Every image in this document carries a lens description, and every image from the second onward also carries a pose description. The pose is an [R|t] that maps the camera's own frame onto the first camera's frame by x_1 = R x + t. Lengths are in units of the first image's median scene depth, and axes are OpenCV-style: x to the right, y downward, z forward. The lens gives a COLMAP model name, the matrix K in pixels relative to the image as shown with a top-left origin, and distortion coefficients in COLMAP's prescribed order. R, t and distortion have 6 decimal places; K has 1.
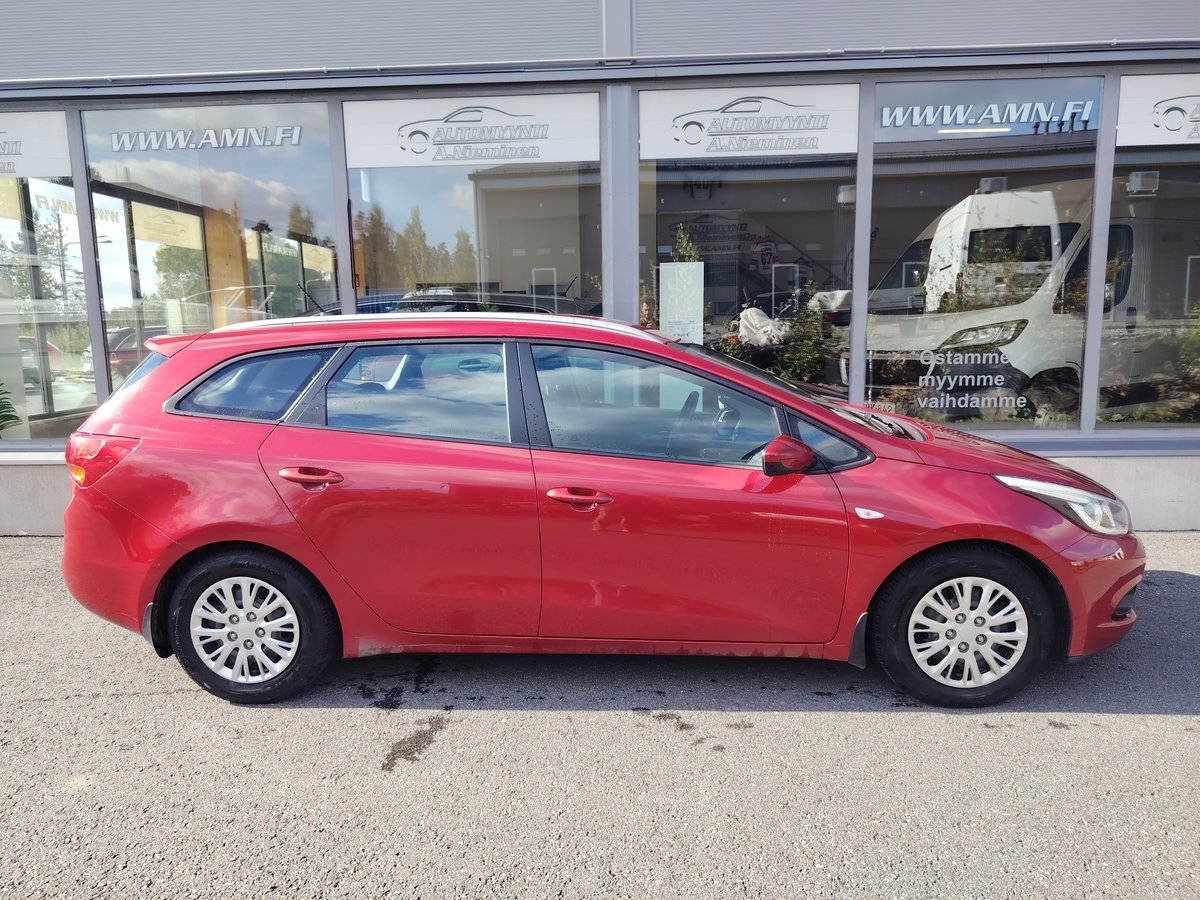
lens RADIAL K [[840.5, 0, 600.0], [0, 840.5, 450.0], [0, 0, 1]] dist [0.005219, 0.001503]
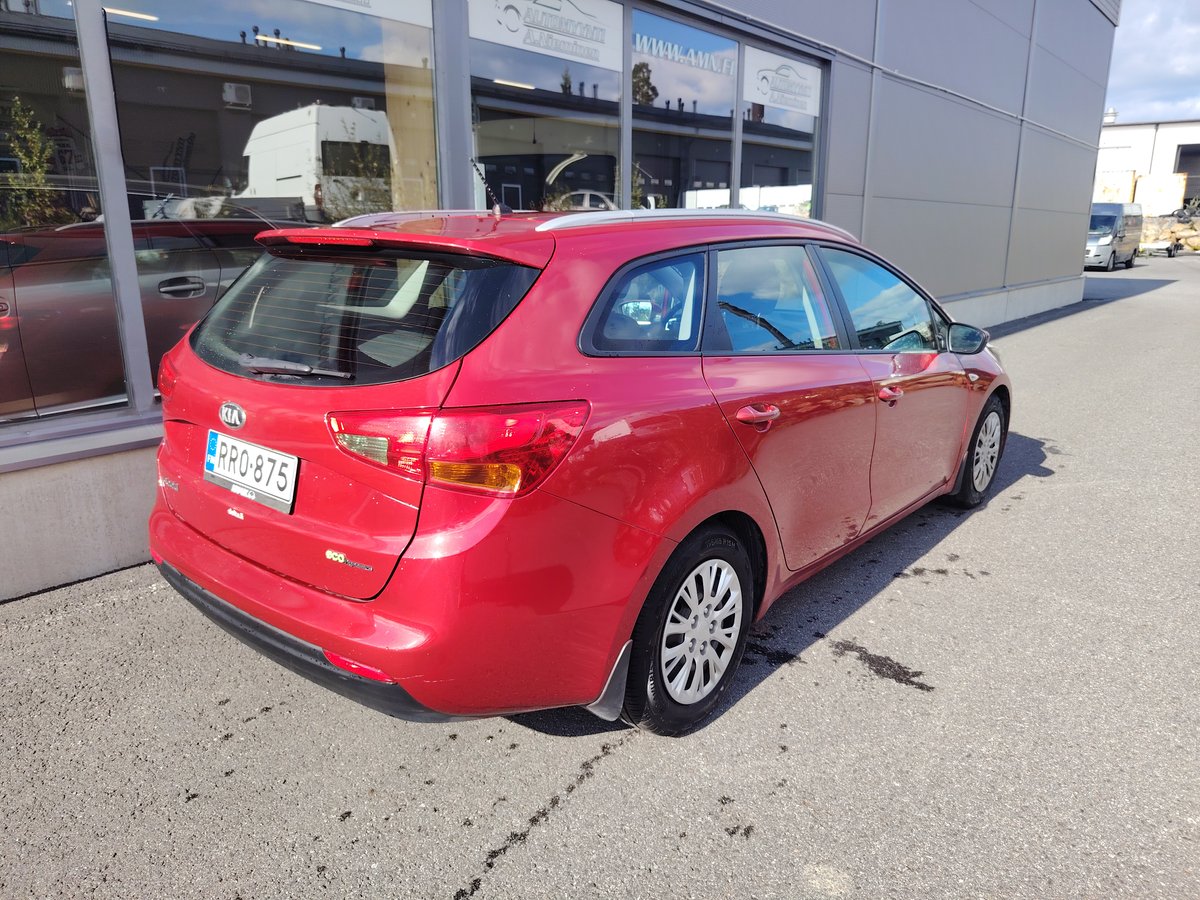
lens RADIAL K [[856.8, 0, 606.3], [0, 856.8, 425.9], [0, 0, 1]] dist [0.036265, -0.006254]
pose [[0.596741, -0.161874, 0.785937, -1.054588], [0.112998, 0.986633, 0.117414, -0.068953], [-0.794438, 0.018744, 0.607056, 0.598116]]
